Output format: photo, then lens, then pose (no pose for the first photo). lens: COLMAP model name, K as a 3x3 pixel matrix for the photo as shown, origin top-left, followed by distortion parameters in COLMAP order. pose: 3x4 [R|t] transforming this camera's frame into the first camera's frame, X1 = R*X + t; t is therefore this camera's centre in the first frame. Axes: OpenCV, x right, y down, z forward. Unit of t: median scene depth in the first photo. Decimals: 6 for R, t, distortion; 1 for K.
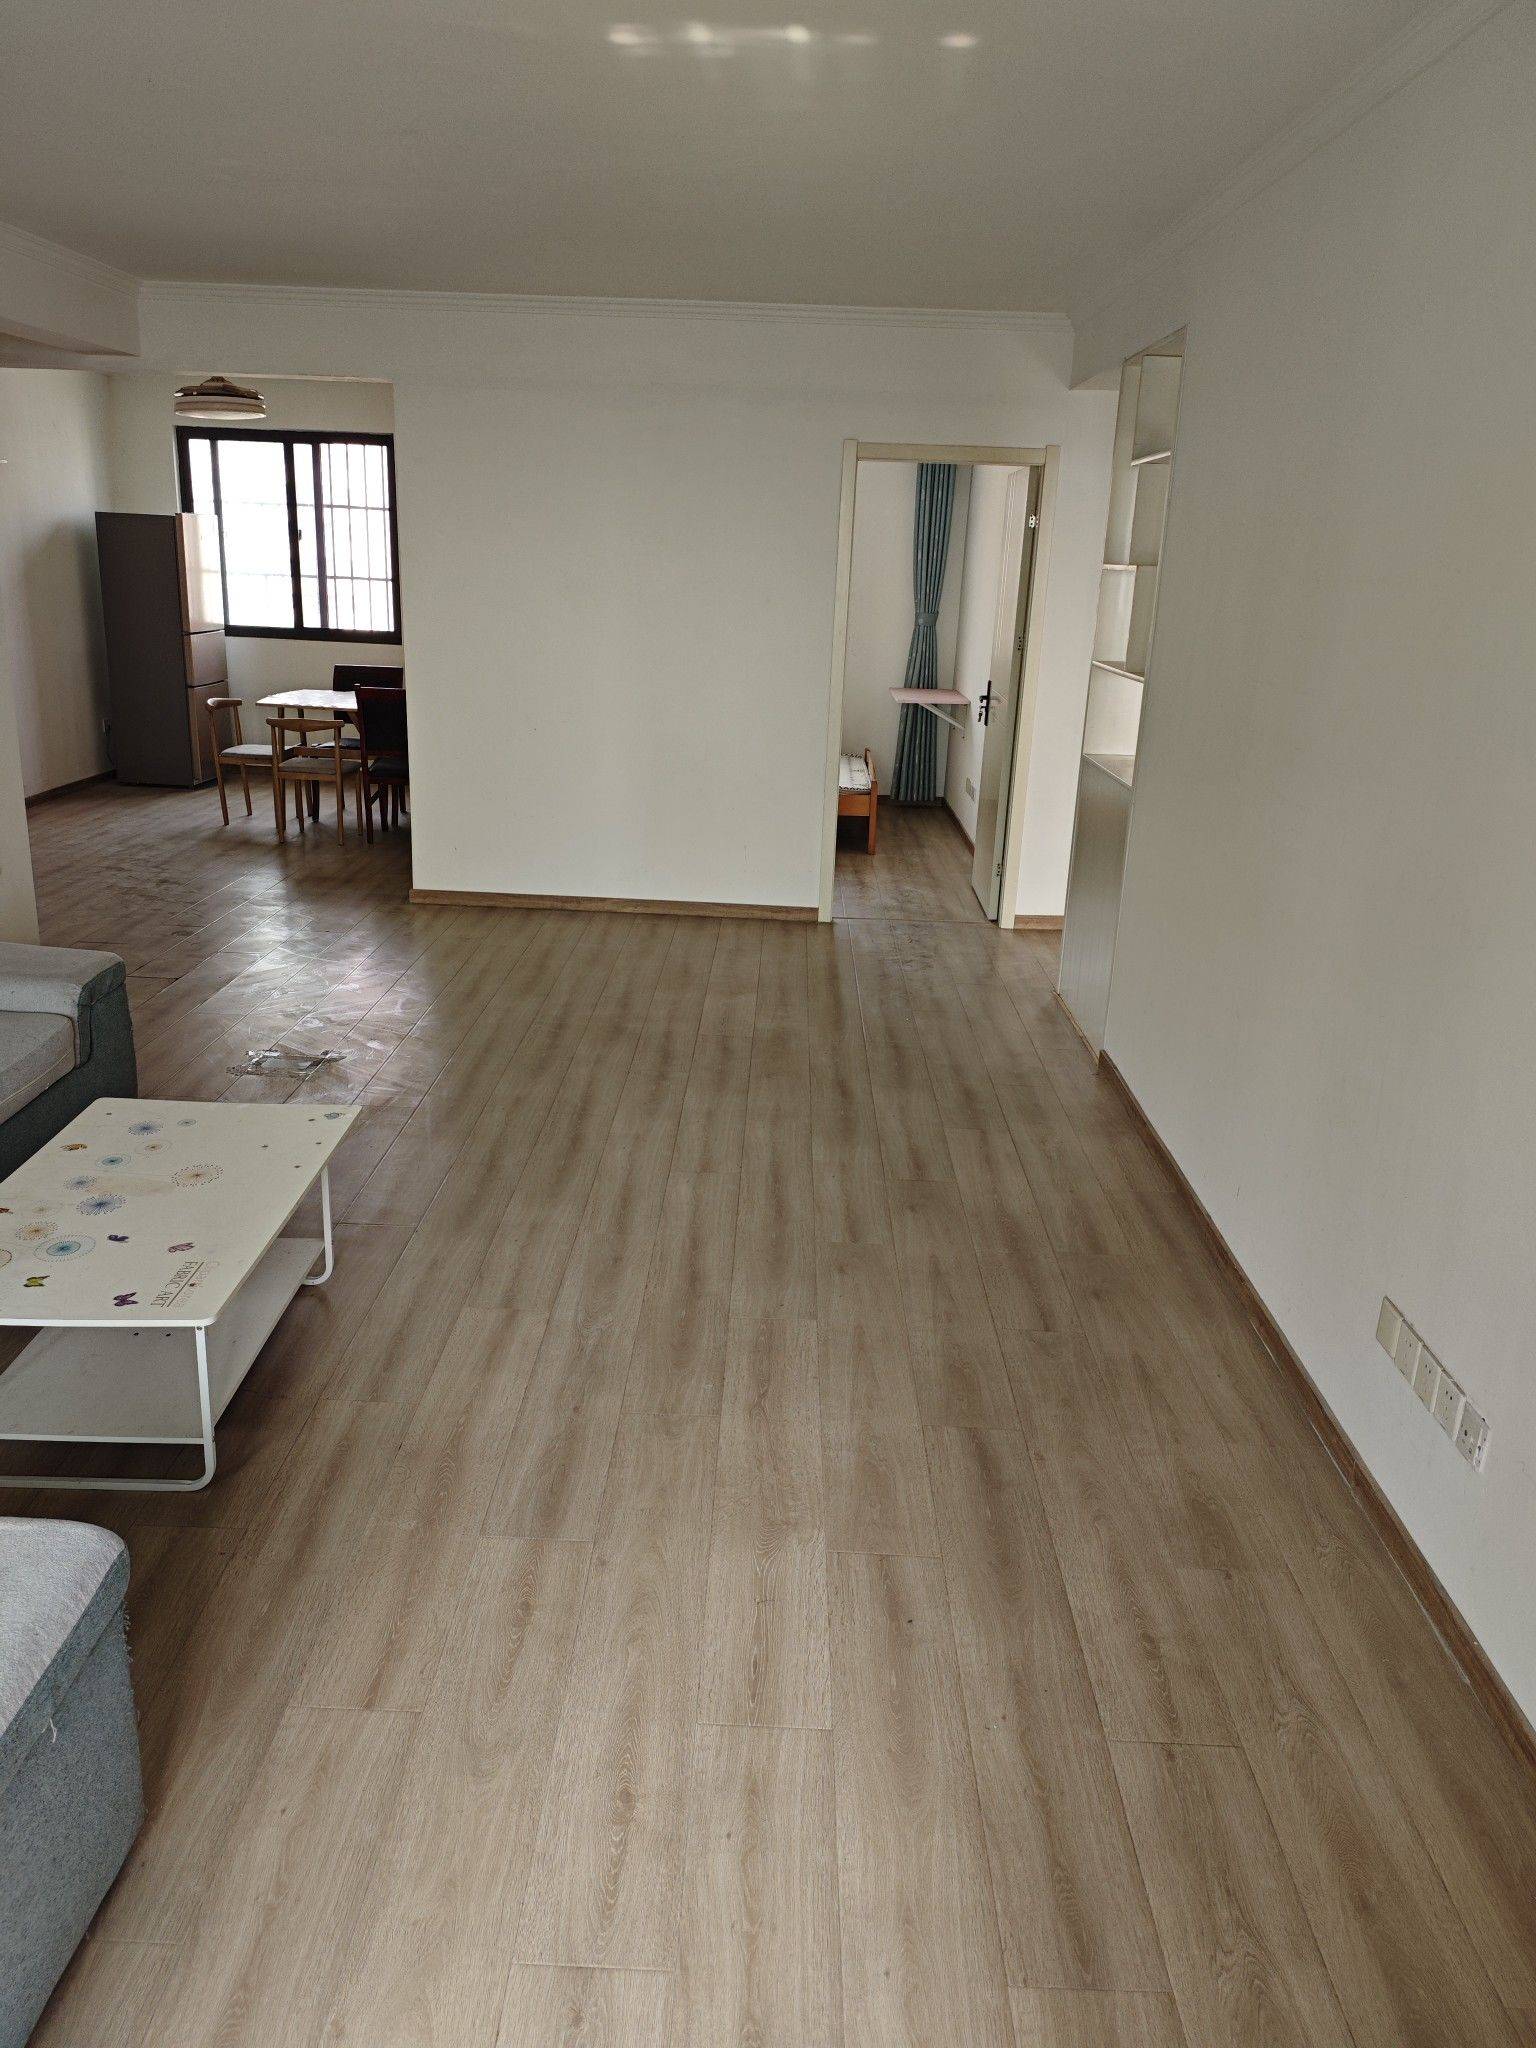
lens RADIAL K [[1486.9, 0, 770.0], [0, 1486.9, 1020.6], [0, 0, 1]] dist [-0.001046, -0.008420]
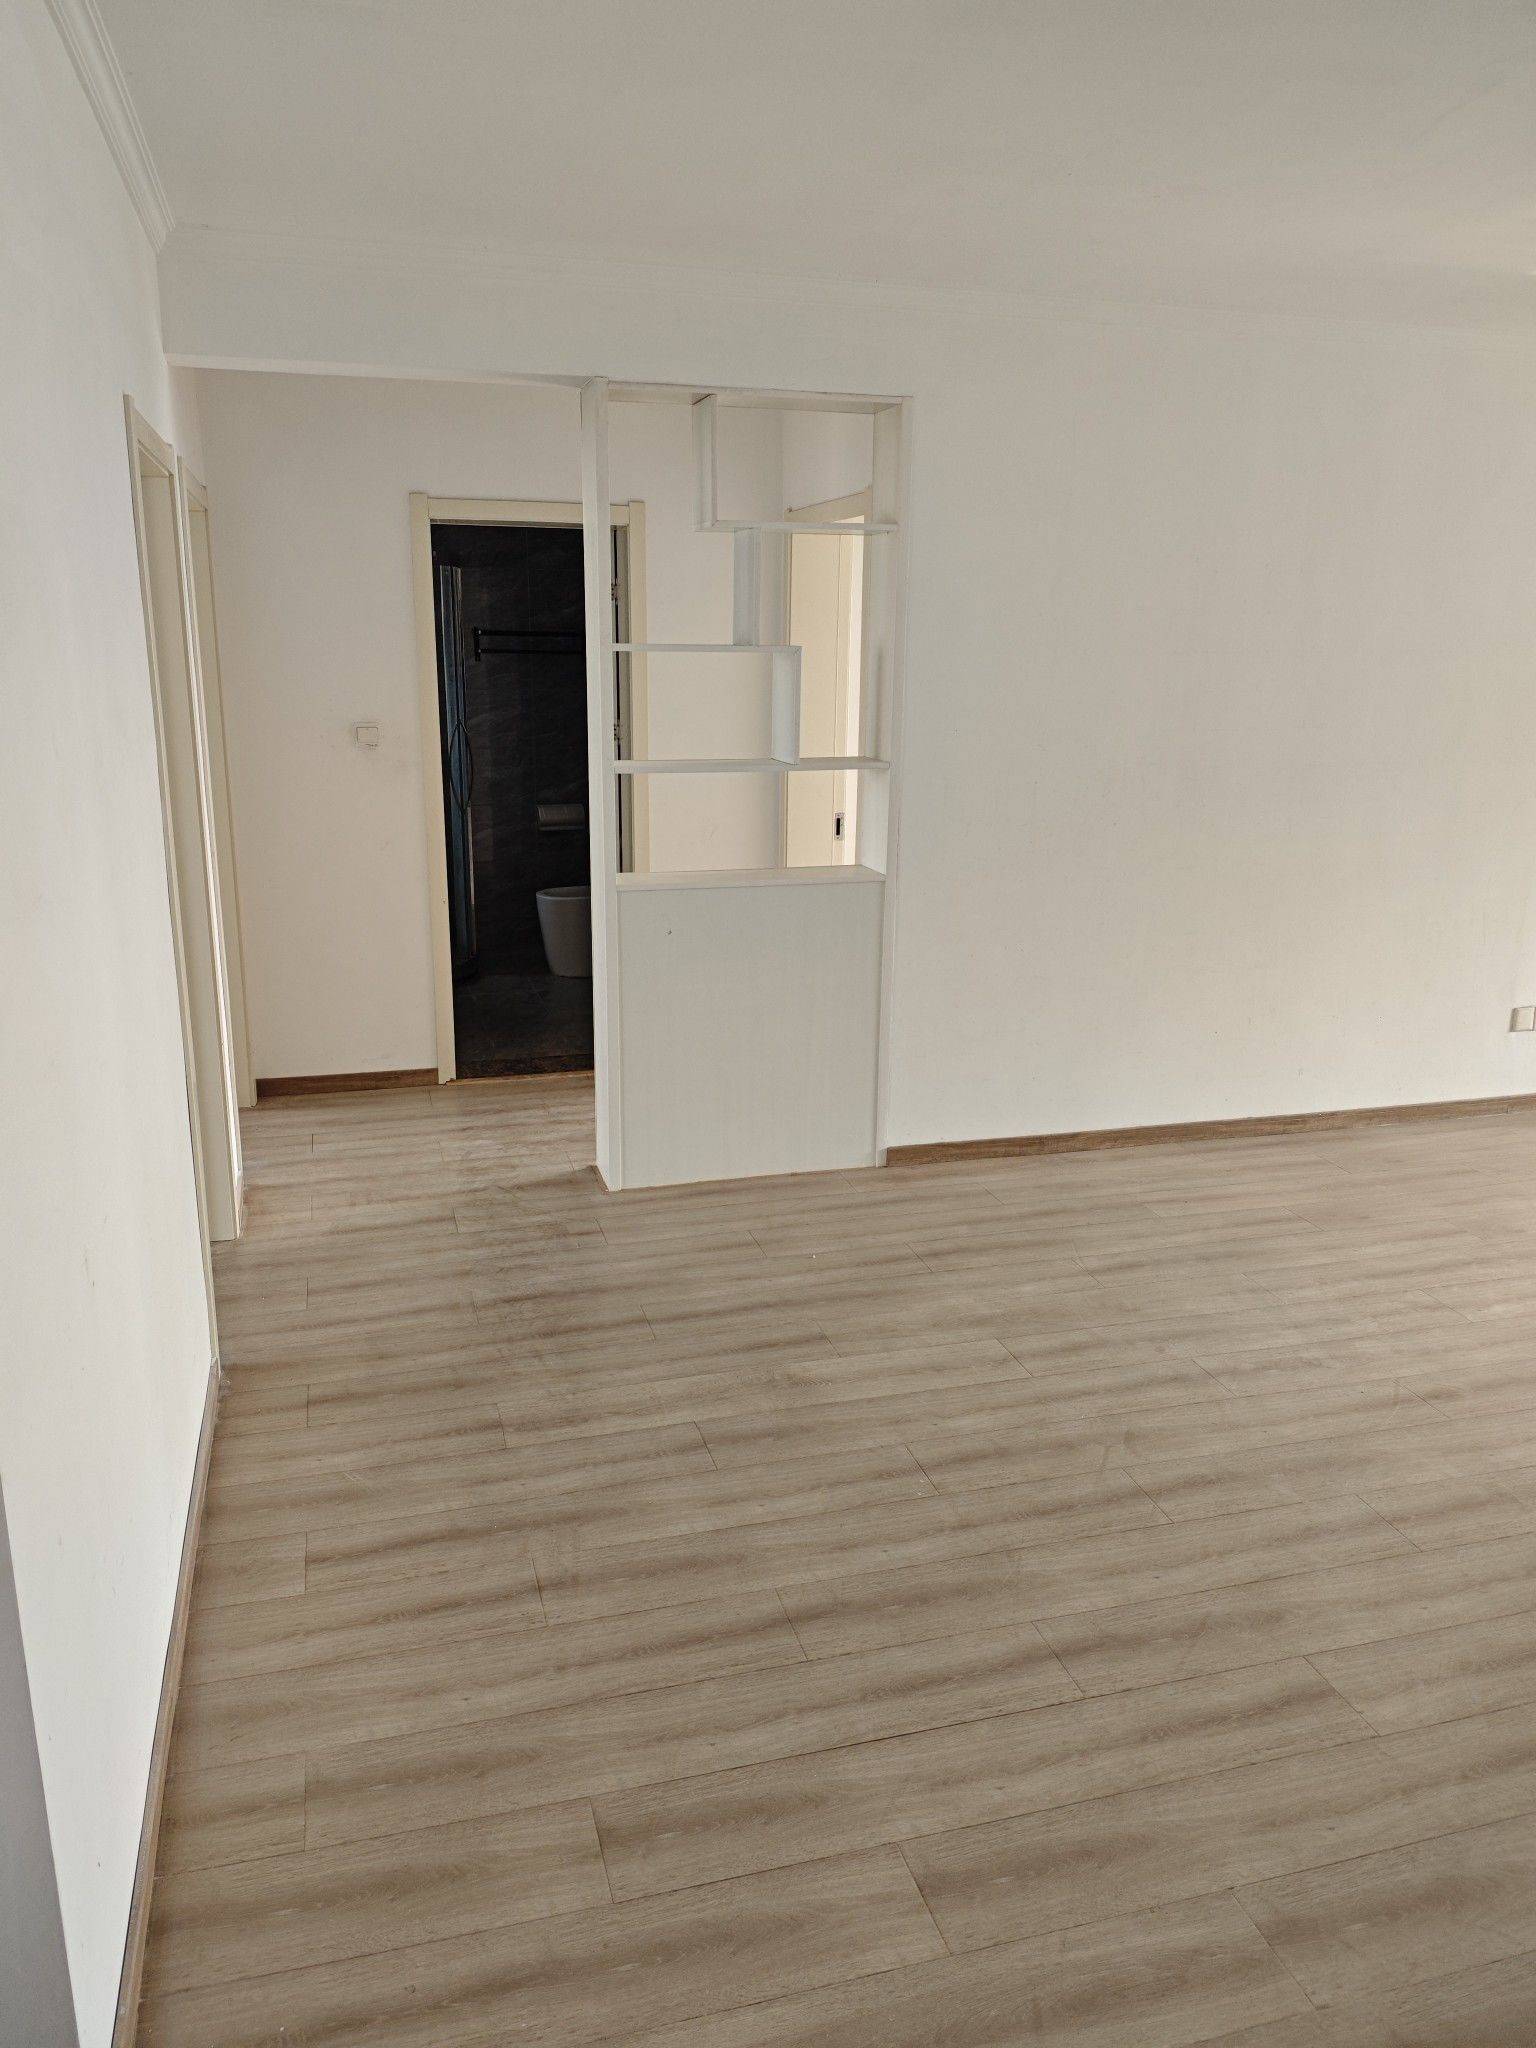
lens RADIAL K [[1486.9, 0, 773.8], [0, 1486.9, 1027.0], [0, 0, 1]] dist [-0.001046, -0.008420]
pose [[-0.291232, -0.273239, 0.916801, -0.627096], [0.273231, 0.894666, 0.353437, -0.425353], [-0.916804, 0.353431, -0.185898, 1.325251]]
